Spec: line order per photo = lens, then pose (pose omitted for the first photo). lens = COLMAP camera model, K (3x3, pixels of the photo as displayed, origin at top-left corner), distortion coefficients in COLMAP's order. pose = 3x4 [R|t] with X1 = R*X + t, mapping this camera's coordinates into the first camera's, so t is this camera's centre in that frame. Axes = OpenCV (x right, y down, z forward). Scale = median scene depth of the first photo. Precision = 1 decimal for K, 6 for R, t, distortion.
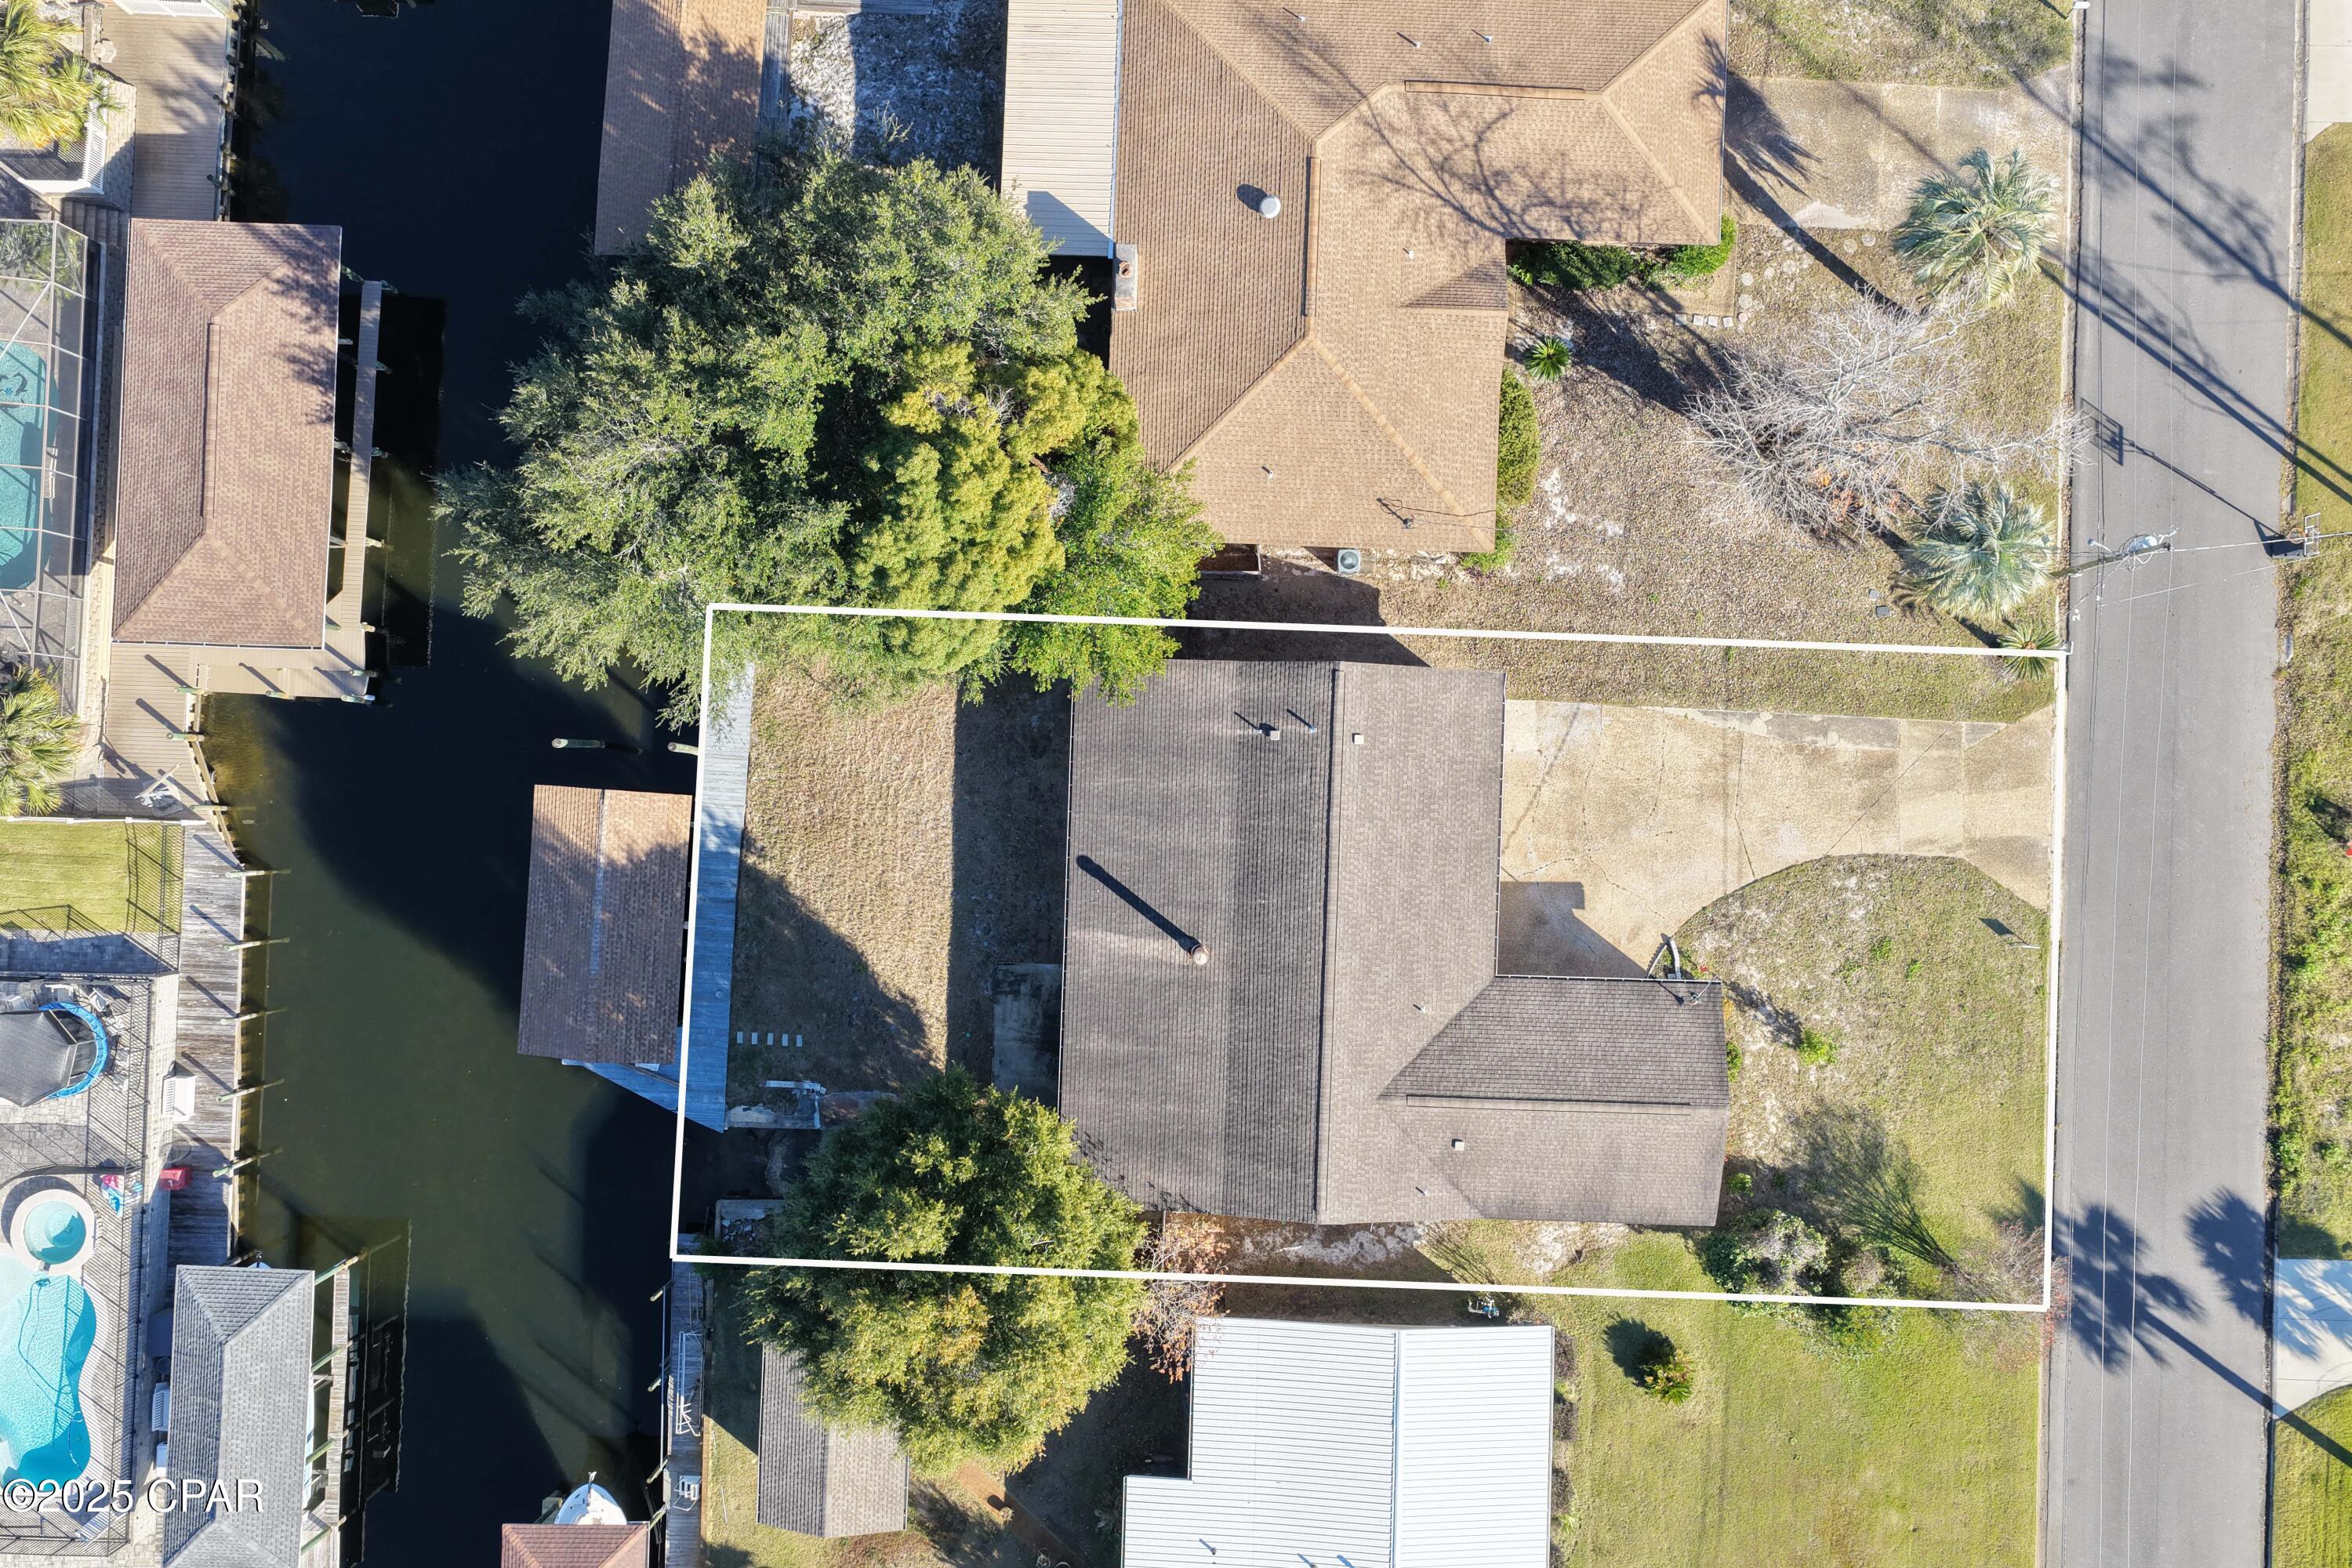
lens RADIAL K [[1951.4, 0, 1187.2], [0, 1951.4, 799.9], [0, 0, 1]] dist [-0.009997, 0.032101]
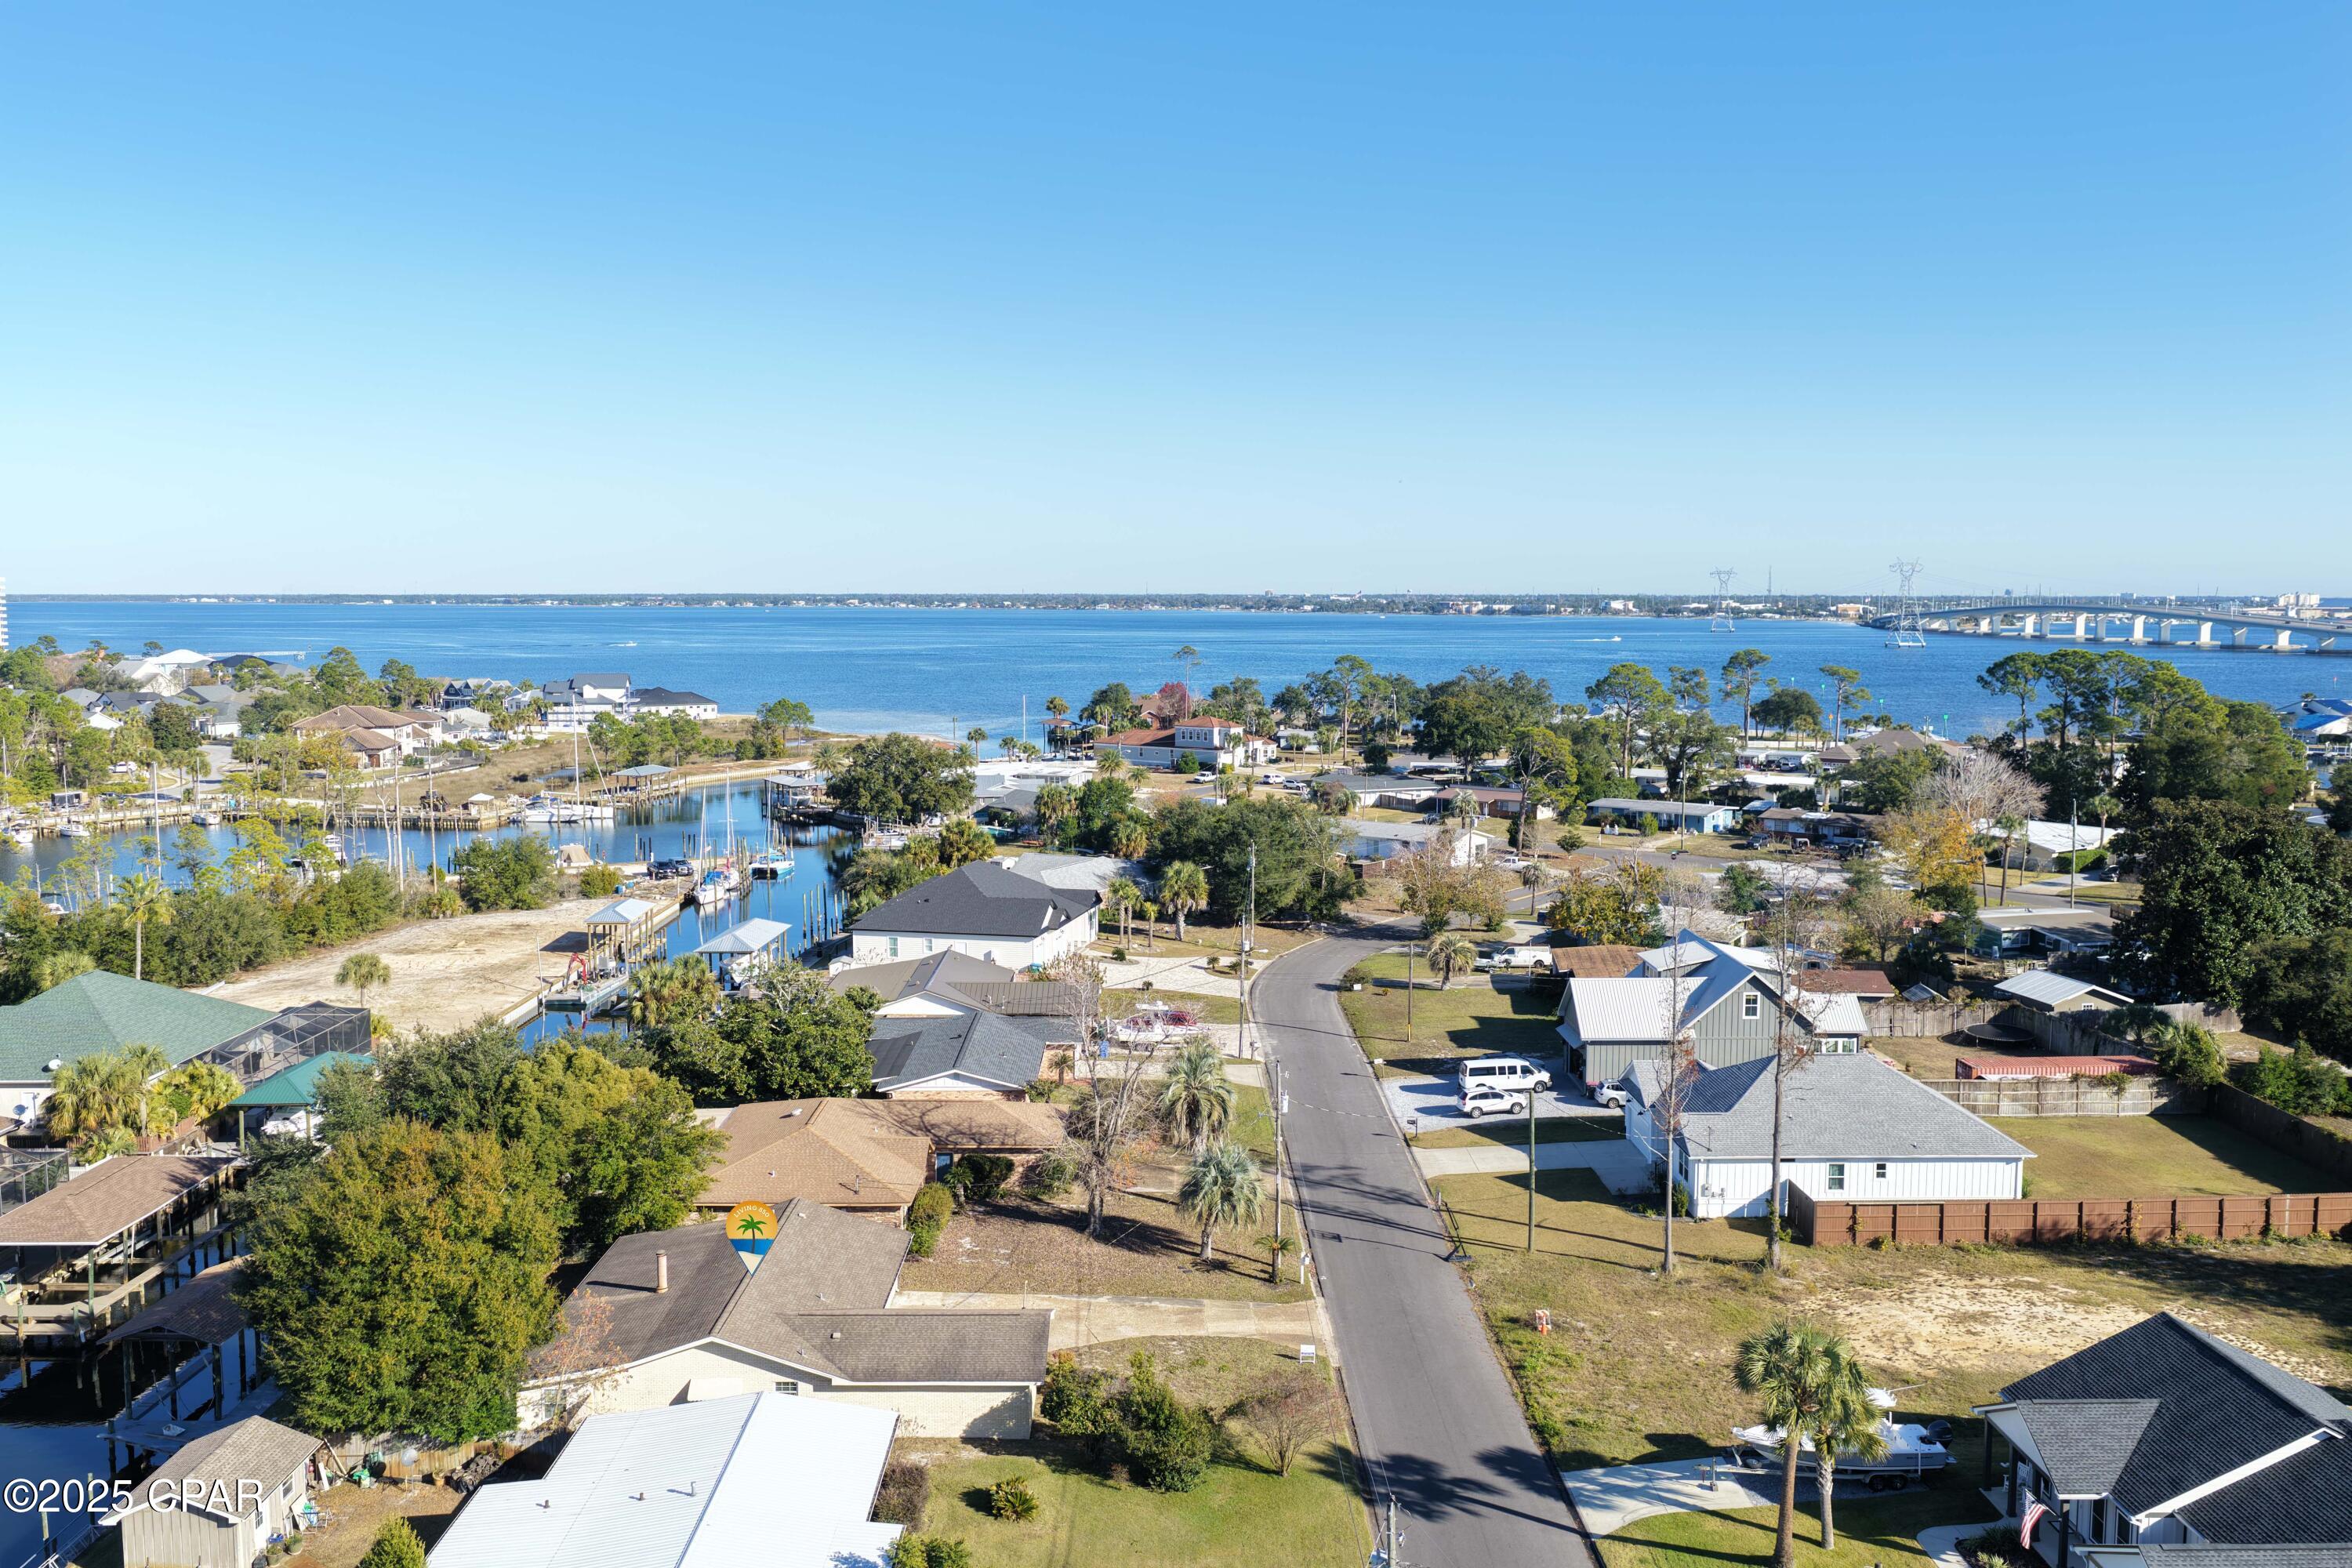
lens RADIAL K [[1951.4, 0, 1187.2], [0, 1951.4, 799.9], [0, 0, 1]] dist [-0.009997, 0.032101]
pose [[0.998977, 0.004410, 0.044995, 0.288260], [0.044211, 0.112810, -0.992632, 1.308720], [-0.009453, 0.993607, 0.112500, 0.485564]]
